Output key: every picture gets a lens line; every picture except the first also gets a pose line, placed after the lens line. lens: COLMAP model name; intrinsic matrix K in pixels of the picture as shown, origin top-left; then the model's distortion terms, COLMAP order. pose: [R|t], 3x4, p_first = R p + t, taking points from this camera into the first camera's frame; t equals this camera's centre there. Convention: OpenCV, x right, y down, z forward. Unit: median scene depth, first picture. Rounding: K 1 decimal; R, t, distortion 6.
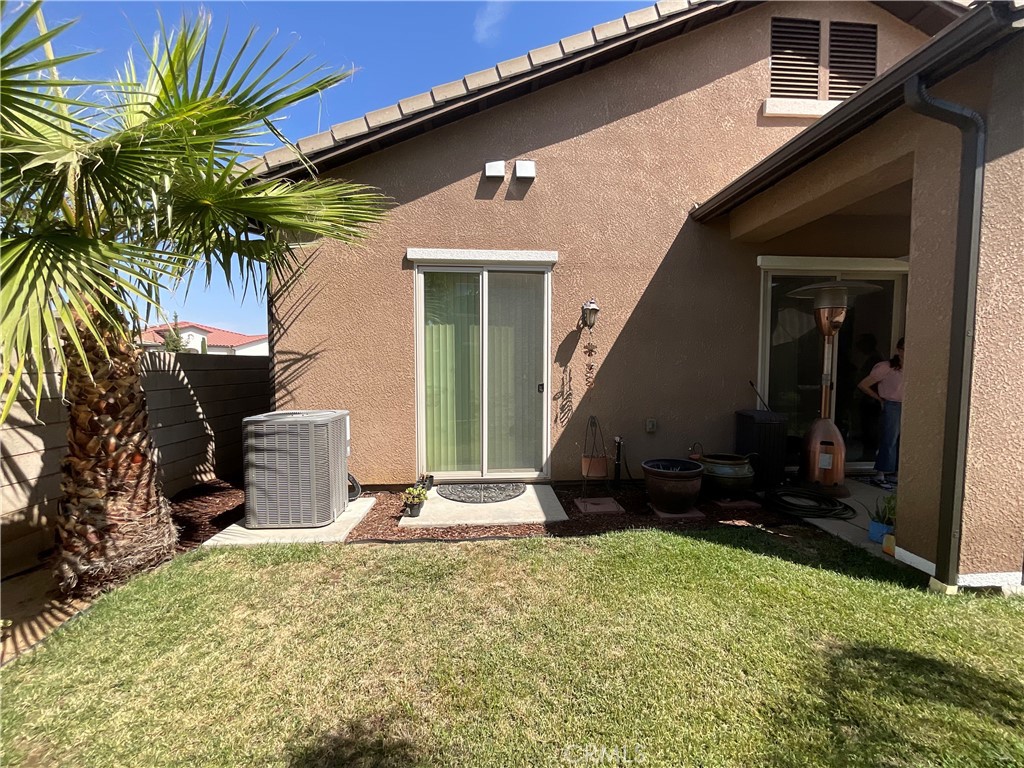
lens RADIAL K [[416.5, 0, 512.0], [0, 416.5, 384.0], [0, 0, 1]] dist [-0.002113, 0.000142]
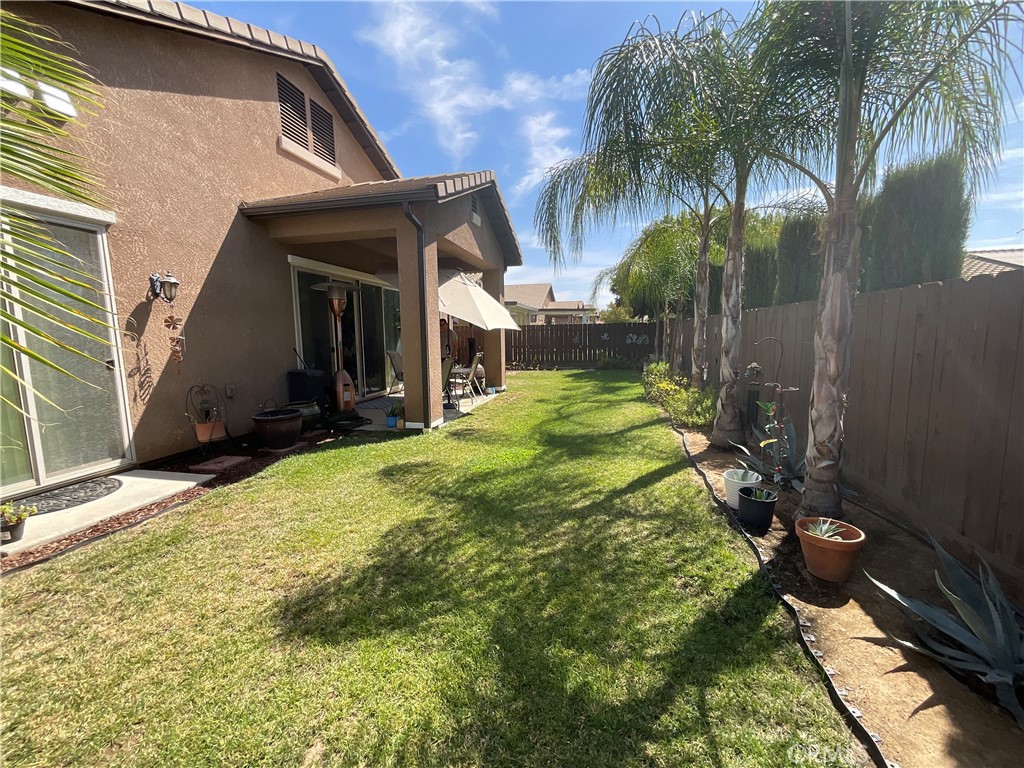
lens RADIAL K [[416.5, 0, 512.0], [0, 416.5, 384.0], [0, 0, 1]] dist [-0.002113, 0.000142]
pose [[0.293609, -0.119022, 0.948487, -0.526256], [0.063919, 0.992442, 0.104751, 0.011171], [-0.953786, 0.029871, 0.298998, -0.077995]]
